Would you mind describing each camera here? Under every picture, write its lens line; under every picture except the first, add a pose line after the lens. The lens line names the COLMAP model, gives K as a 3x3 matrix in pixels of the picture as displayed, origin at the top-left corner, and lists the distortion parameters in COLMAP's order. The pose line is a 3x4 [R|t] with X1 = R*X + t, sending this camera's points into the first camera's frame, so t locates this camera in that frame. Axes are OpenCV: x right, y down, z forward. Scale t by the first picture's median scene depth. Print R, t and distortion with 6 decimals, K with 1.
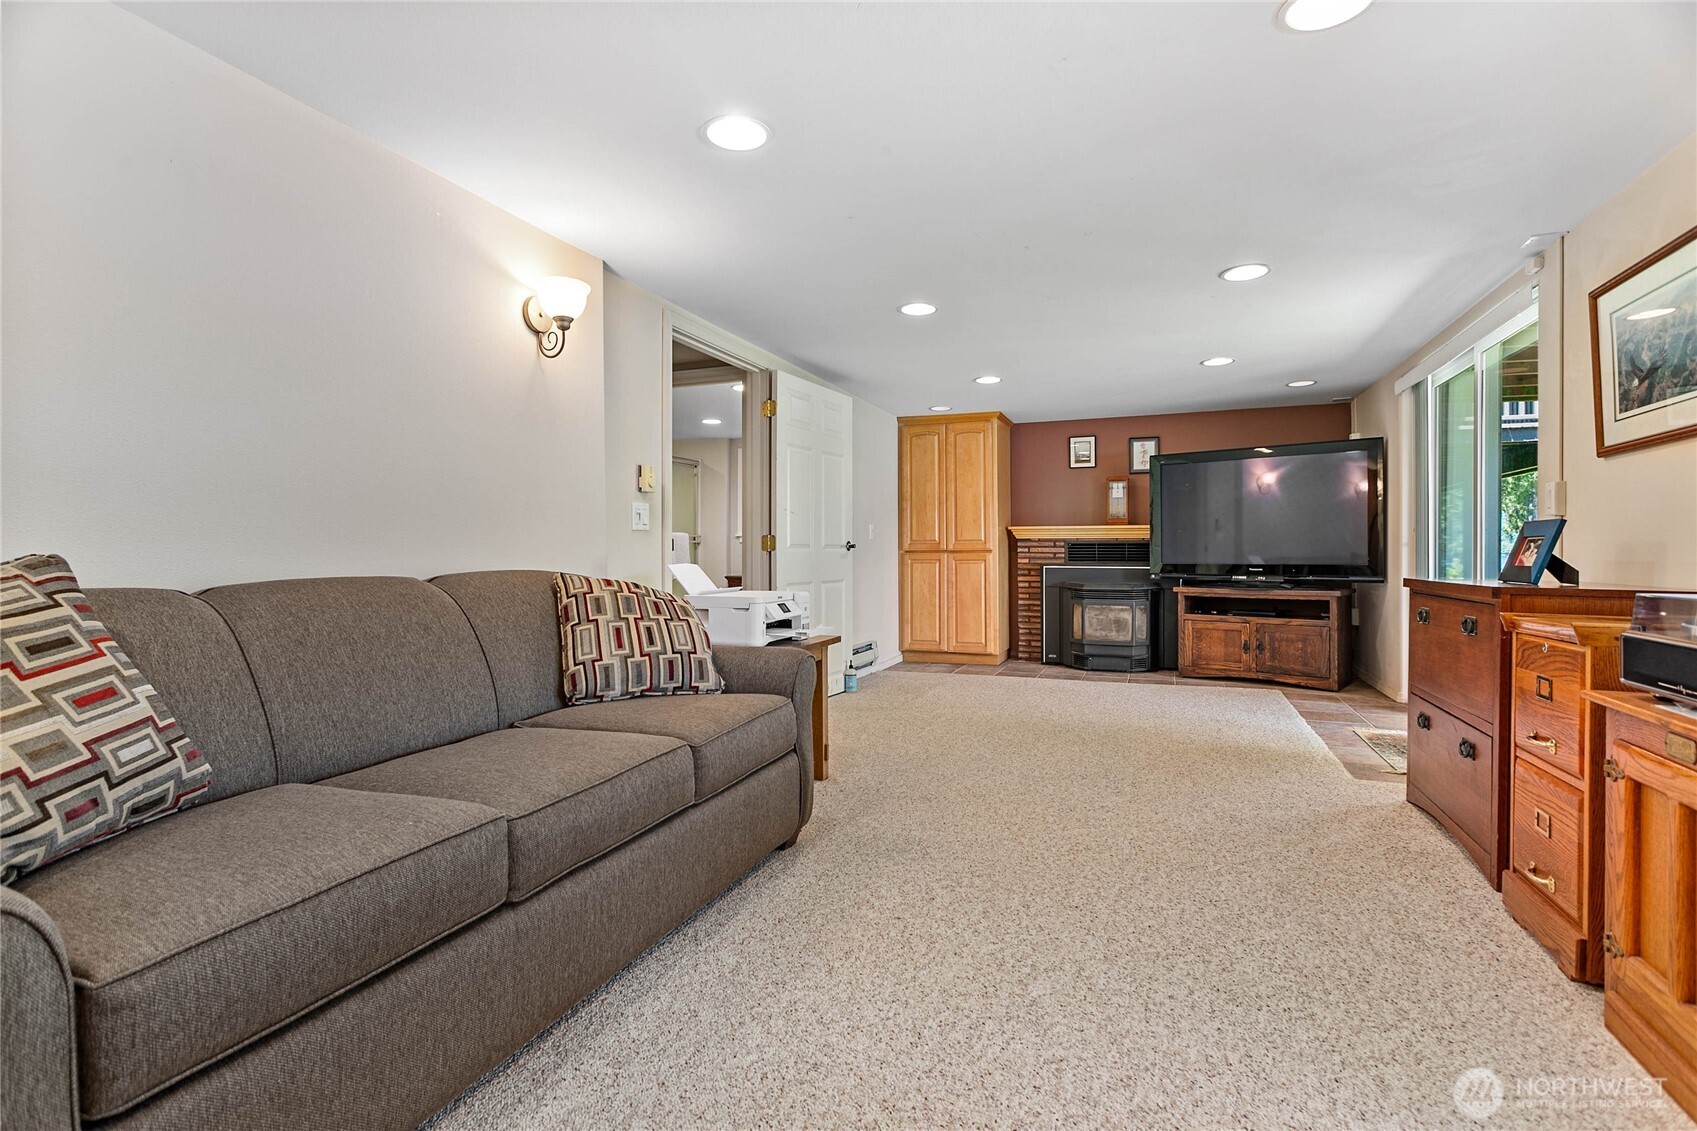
lens RADIAL K [[831.6, 0, 846.4], [0, 831.6, 558.3], [0, 0, 1]] dist [-0.015544, 0.004551]
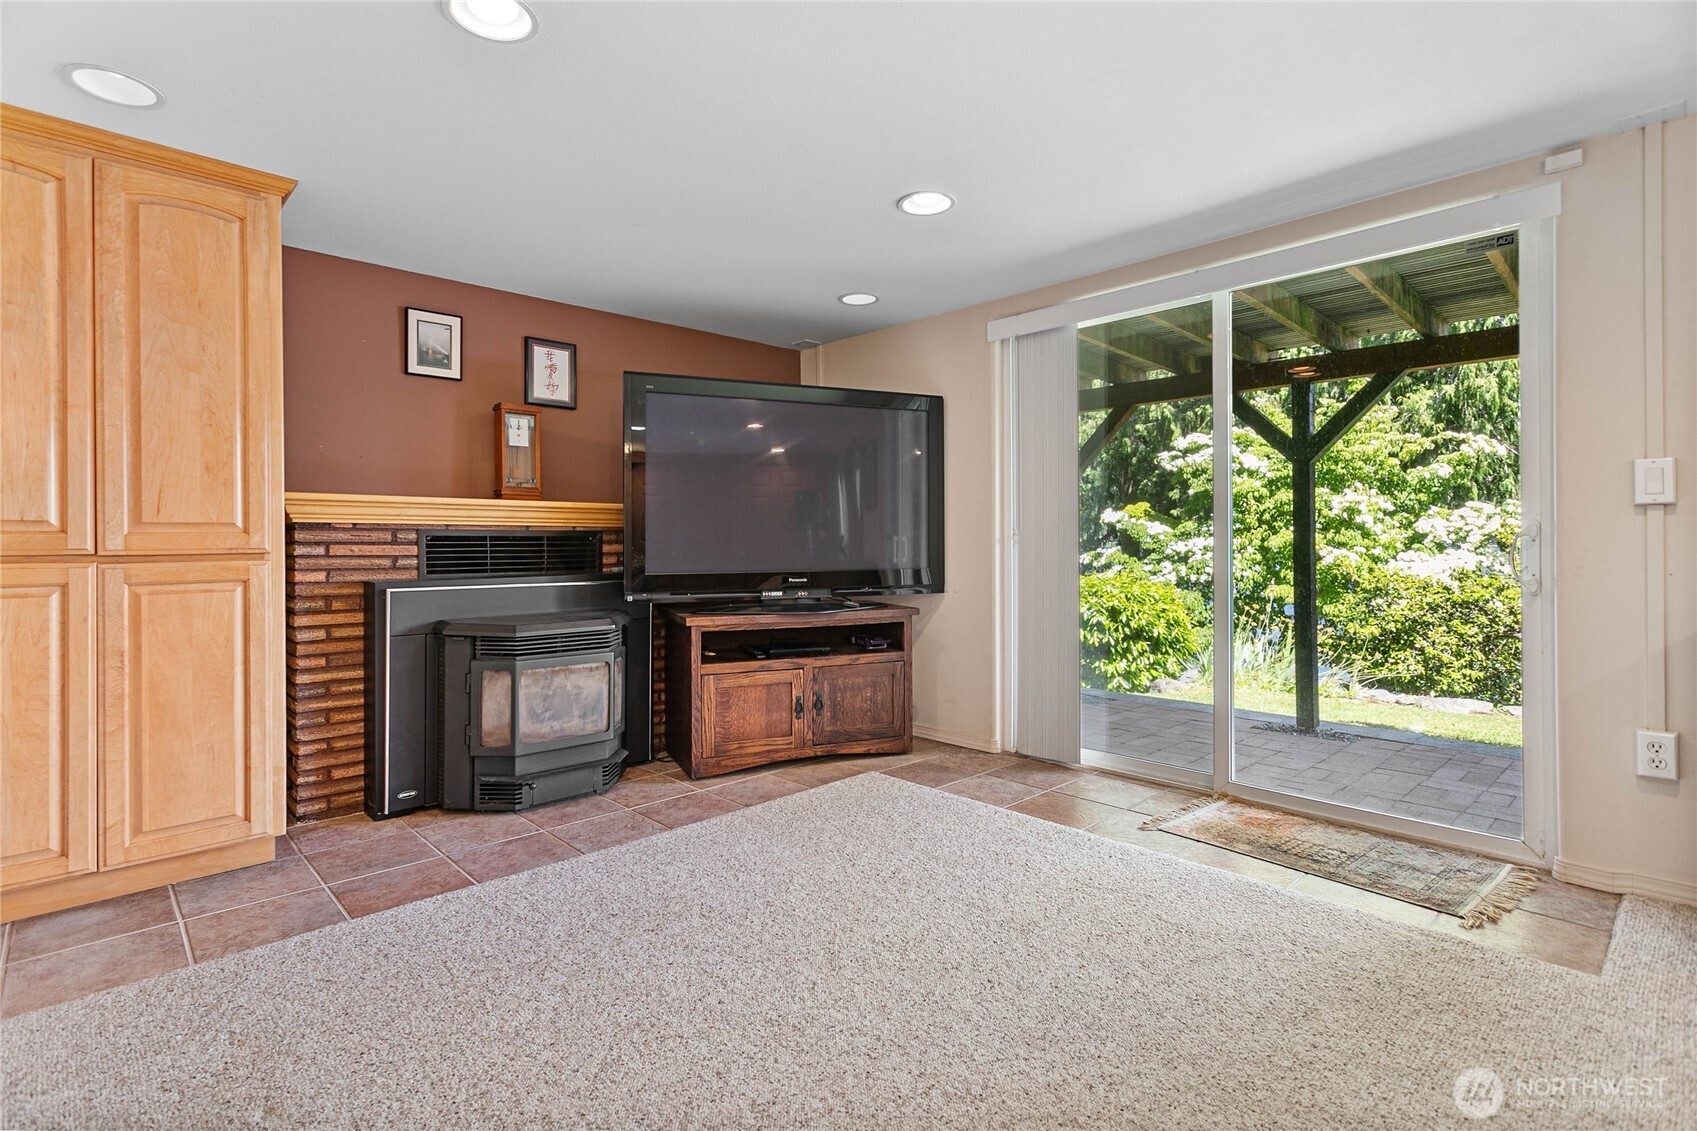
lens RADIAL K [[831.6, 0, 905.9], [0, 831.6, 540.2], [0, 0, 1]] dist [-0.015544, 0.004551]
pose [[0.413682, 0.003625, 0.910414, -0.038887], [0.008695, 0.999931, -0.007932, -0.009853], [-0.910380, 0.011197, 0.413622, 0.595782]]
